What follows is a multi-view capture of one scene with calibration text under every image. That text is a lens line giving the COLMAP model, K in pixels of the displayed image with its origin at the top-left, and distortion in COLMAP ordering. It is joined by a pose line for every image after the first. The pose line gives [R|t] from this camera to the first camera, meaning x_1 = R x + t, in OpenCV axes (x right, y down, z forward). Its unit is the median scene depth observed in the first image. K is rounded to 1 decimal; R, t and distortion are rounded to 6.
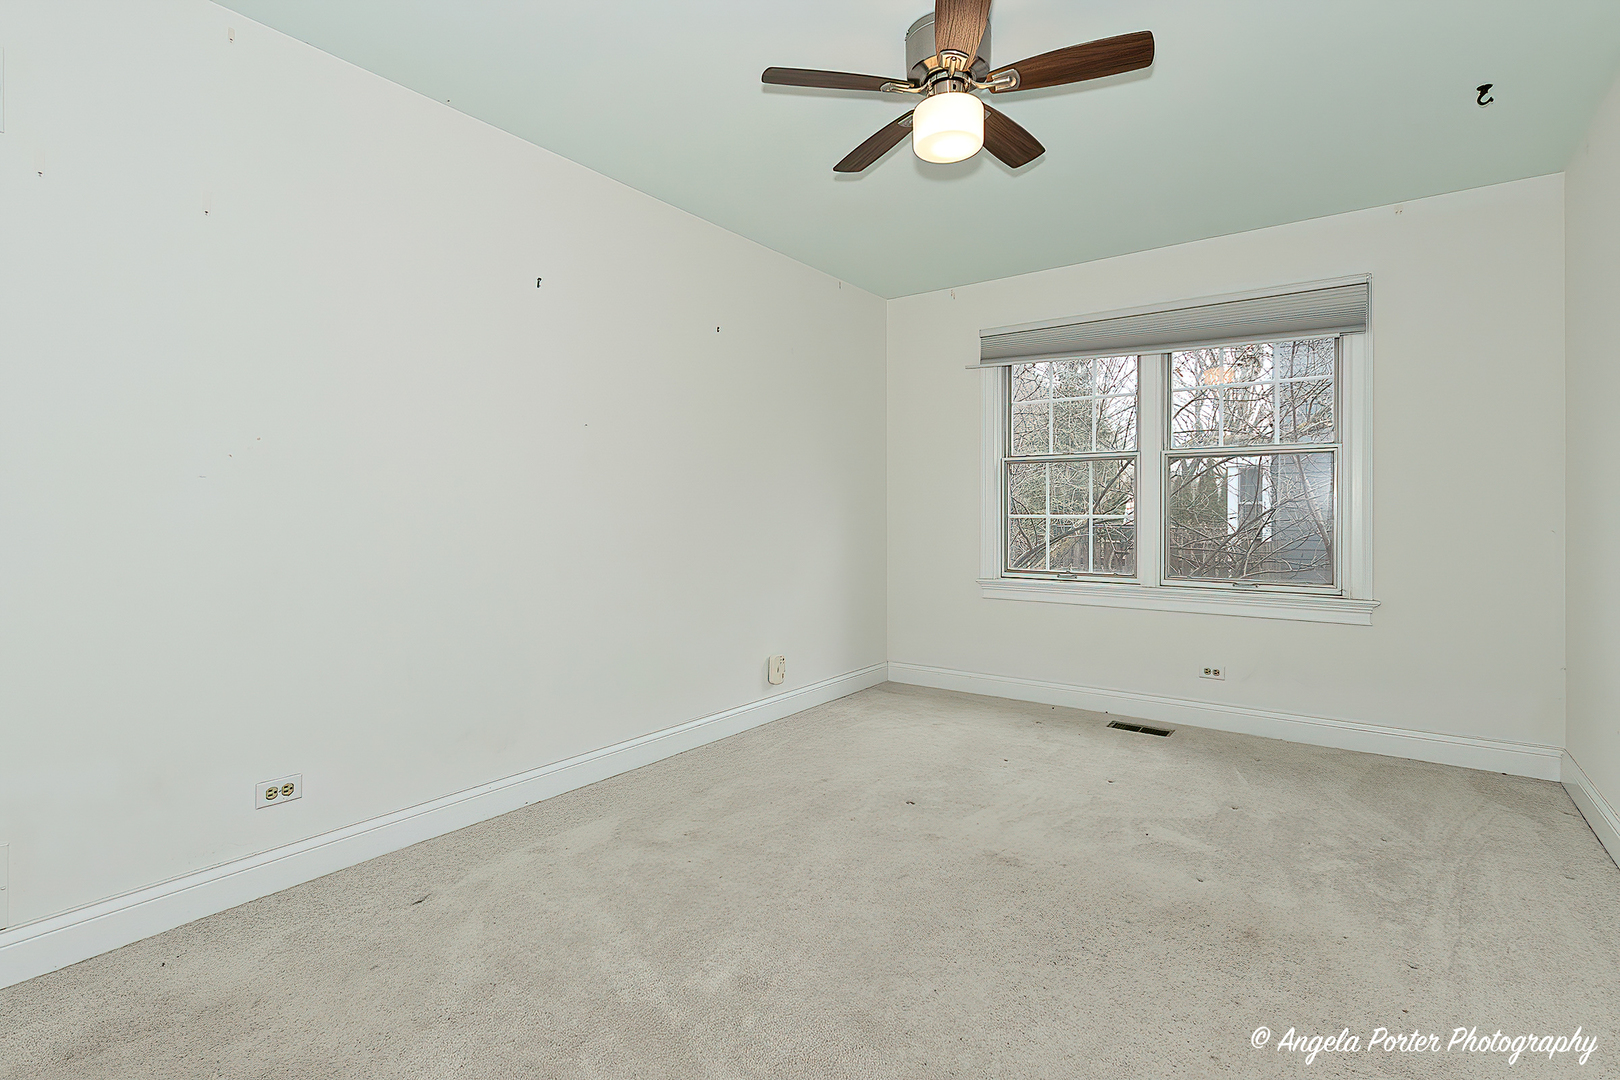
lens RADIAL K [[770.7, 0, 828.4], [0, 770.7, 534.9], [0, 0, 1]] dist [0.010670, -0.000114]
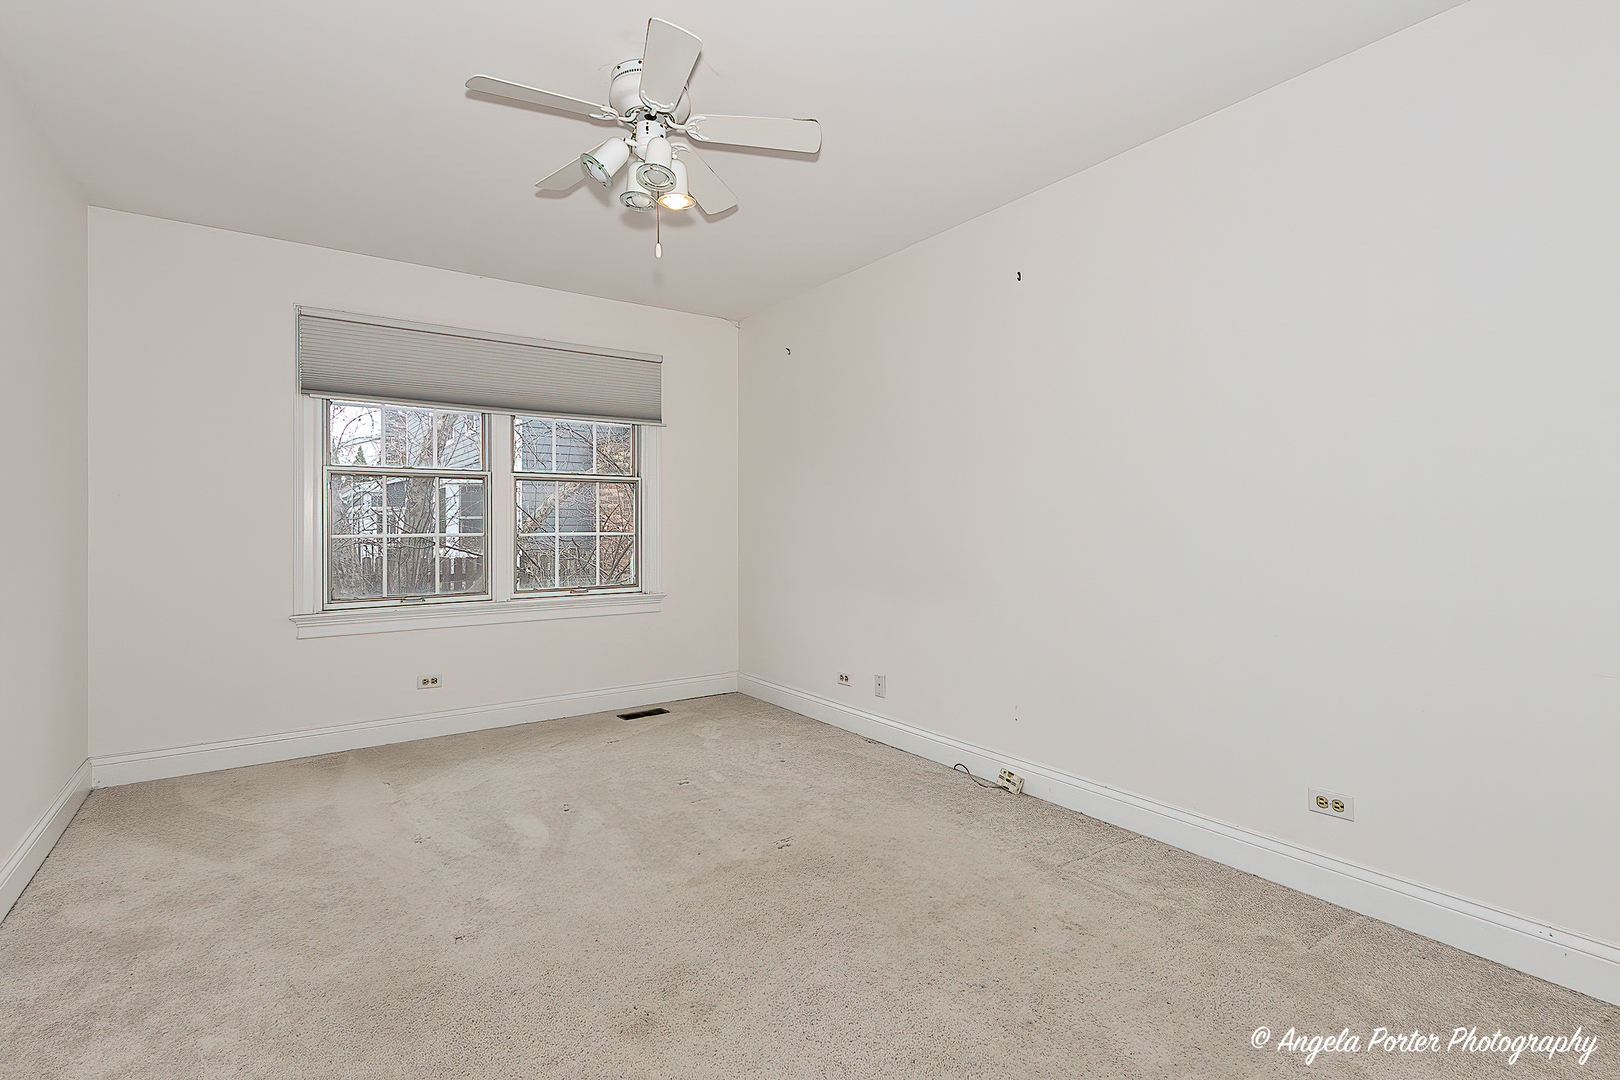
lens RADIAL K [[750.5, 0, 822.6], [0, 750.5, 543.8], [0, 0, 1]] dist [0.001302, 0.000278]
pose [[0.306107, -0.020639, 0.951773, -0.404265], [0.030616, 0.999461, 0.011826, -0.009849], [-0.951505, 0.025520, 0.306574, 0.253696]]
